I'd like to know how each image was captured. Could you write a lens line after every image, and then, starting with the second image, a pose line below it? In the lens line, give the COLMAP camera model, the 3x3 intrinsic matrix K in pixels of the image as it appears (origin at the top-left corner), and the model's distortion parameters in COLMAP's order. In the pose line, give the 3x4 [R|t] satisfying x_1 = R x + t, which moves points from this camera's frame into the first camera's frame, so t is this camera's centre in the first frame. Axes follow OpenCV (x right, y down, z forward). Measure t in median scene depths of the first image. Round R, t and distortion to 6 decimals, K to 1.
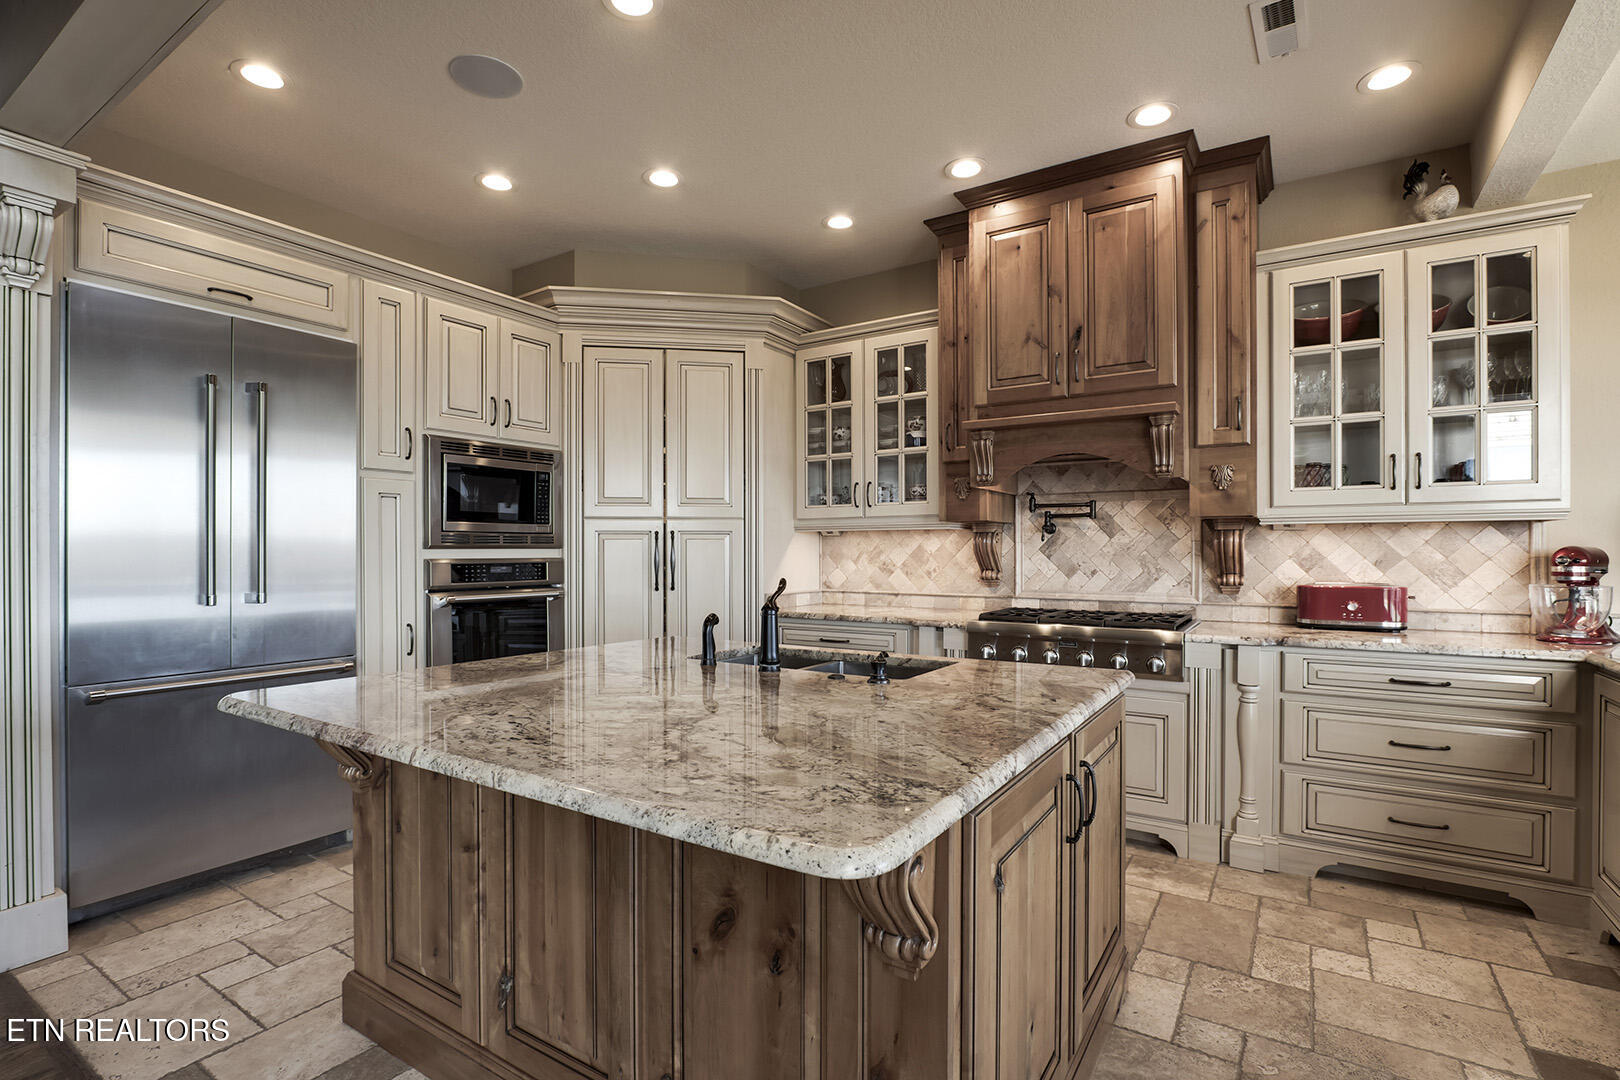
lens RADIAL K [[761.7, 0, 810.4], [0, 761.7, 552.1], [0, 0, 1]] dist [-0.022242, 0.000348]
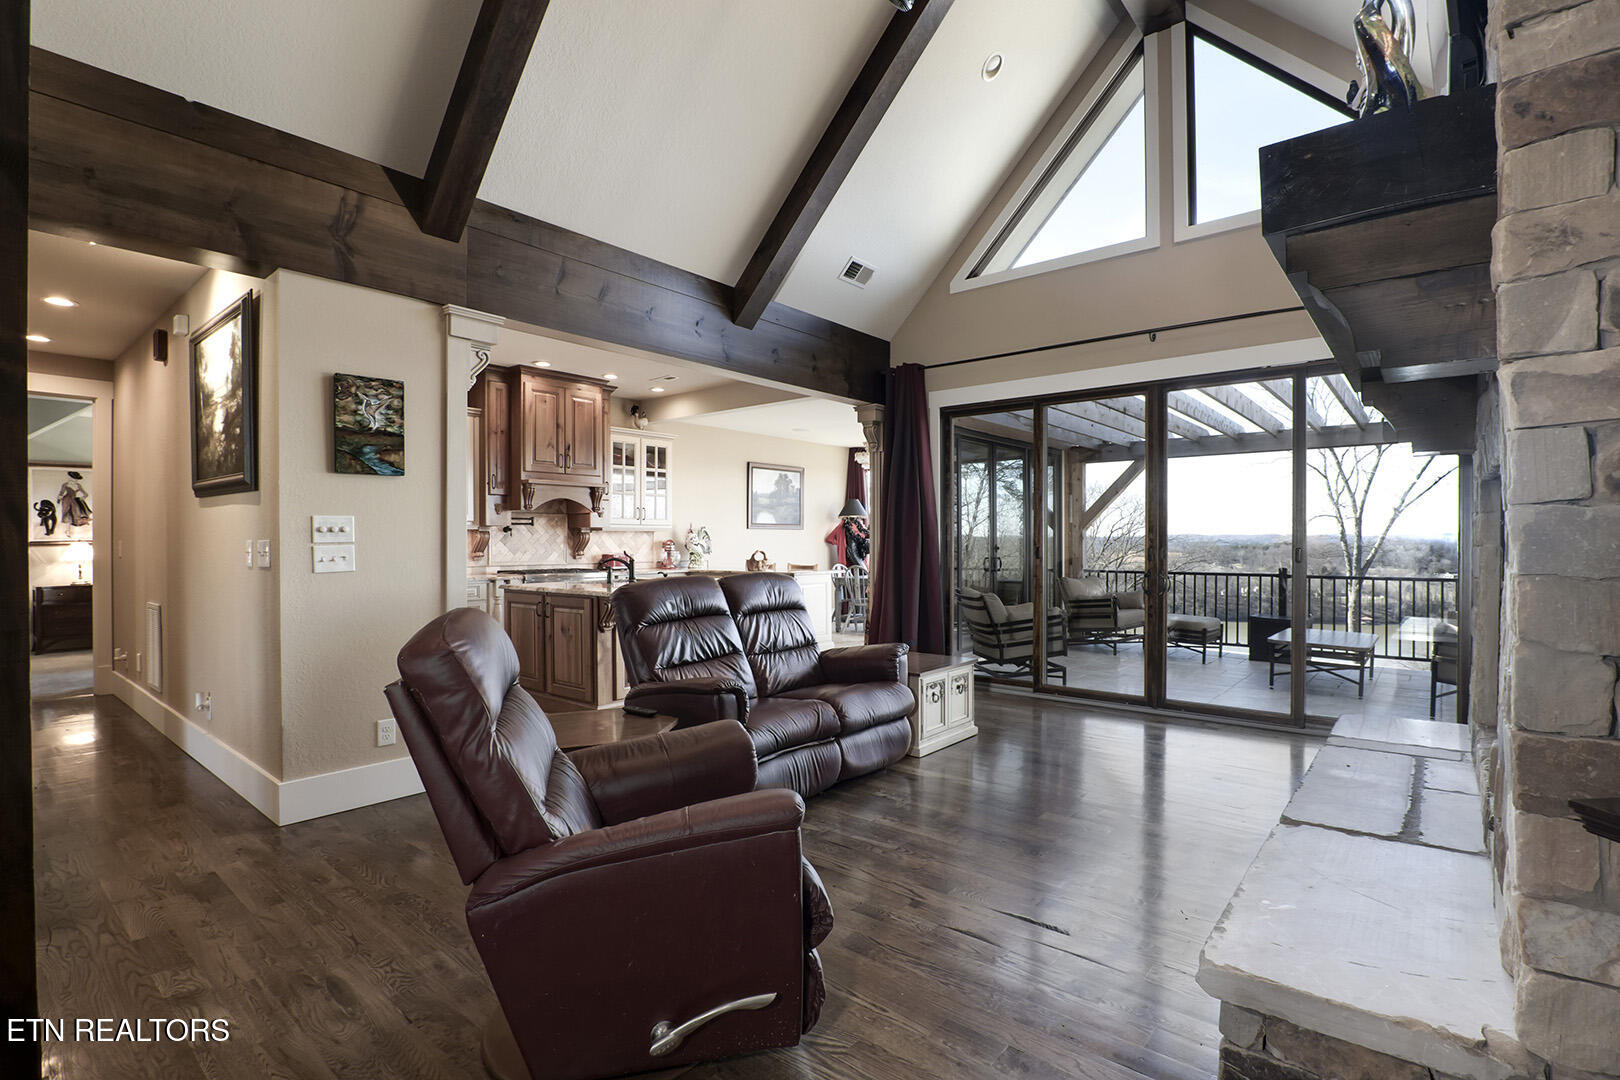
lens RADIAL K [[768.8, 0, 807.0], [0, 768.8, 549.0], [0, 0, 1]] dist [-0.026303, 0.001085]
pose [[0.124718, -0.011253, 0.992128, -1.785137], [0.002854, 0.999936, 0.010983, -0.000691], [-0.992188, 0.001462, 0.124742, -0.017410]]
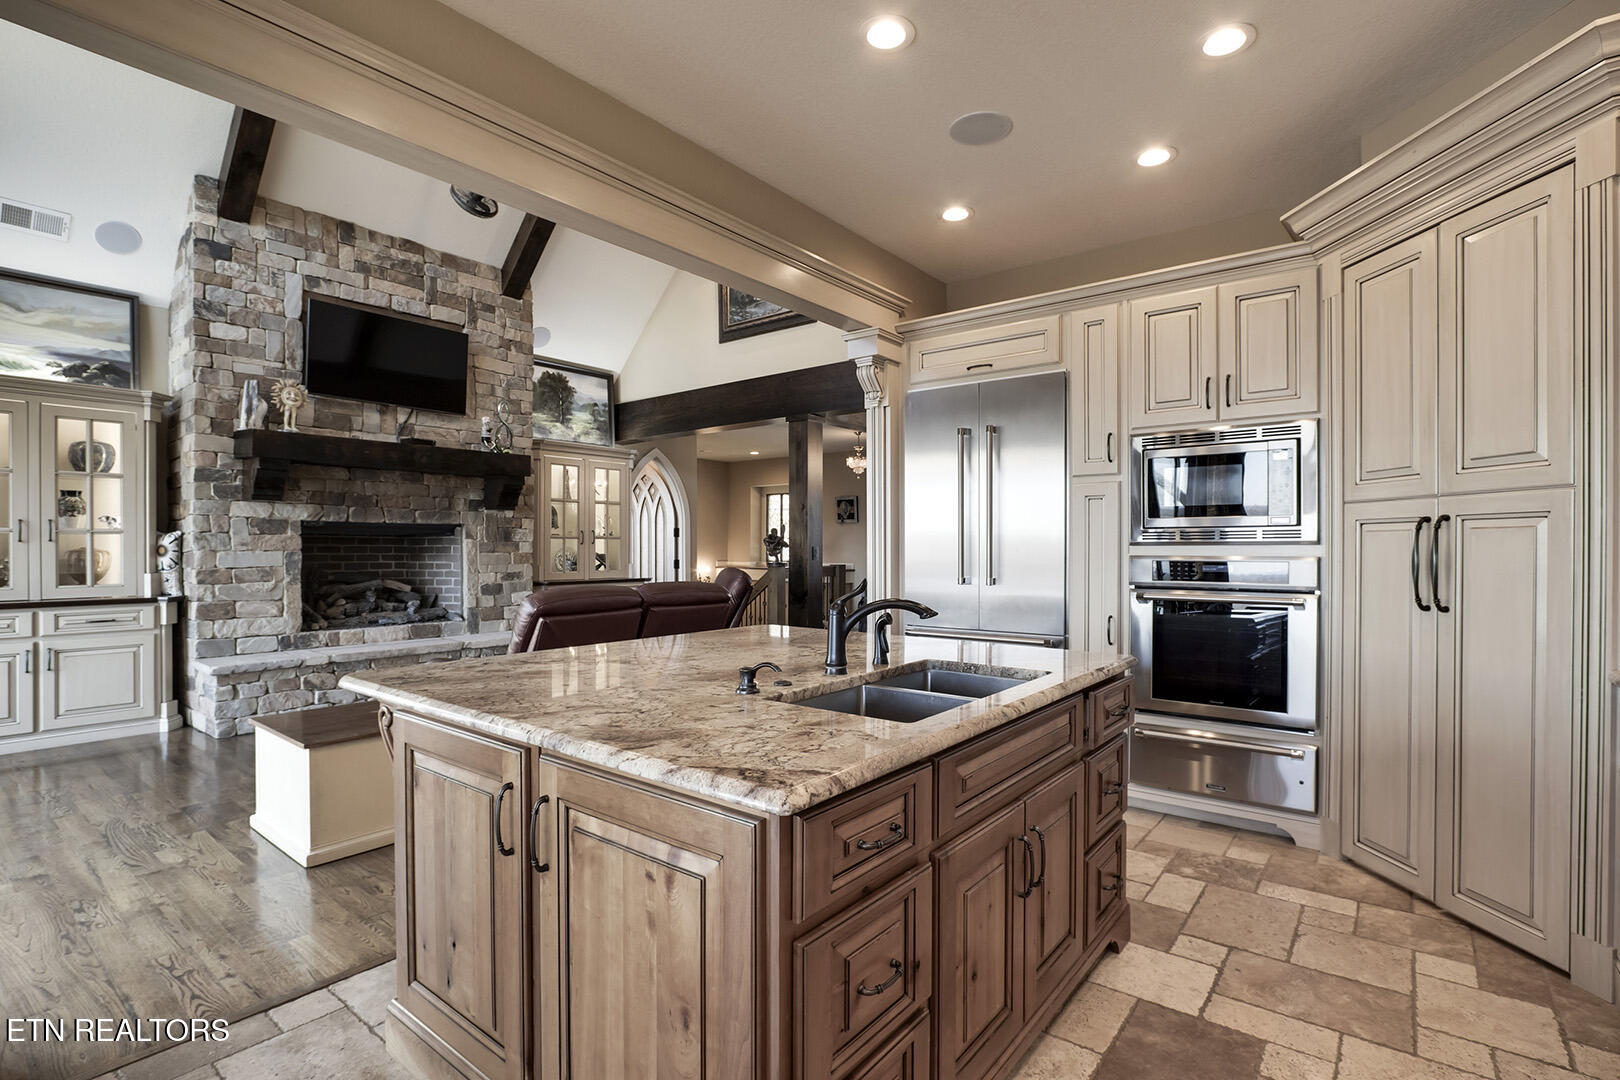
lens RADIAL K [[764.3, 0, 808.9], [0, 764.3, 547.8], [0, 0, 1]] dist [-0.034830, 0.007677]
pose [[-0.091589, 0.001767, -0.995795, 0.559532], [-0.000571, 0.999998, 0.001827, -0.003143], [0.995797, 0.000736, -0.091588, 0.650723]]
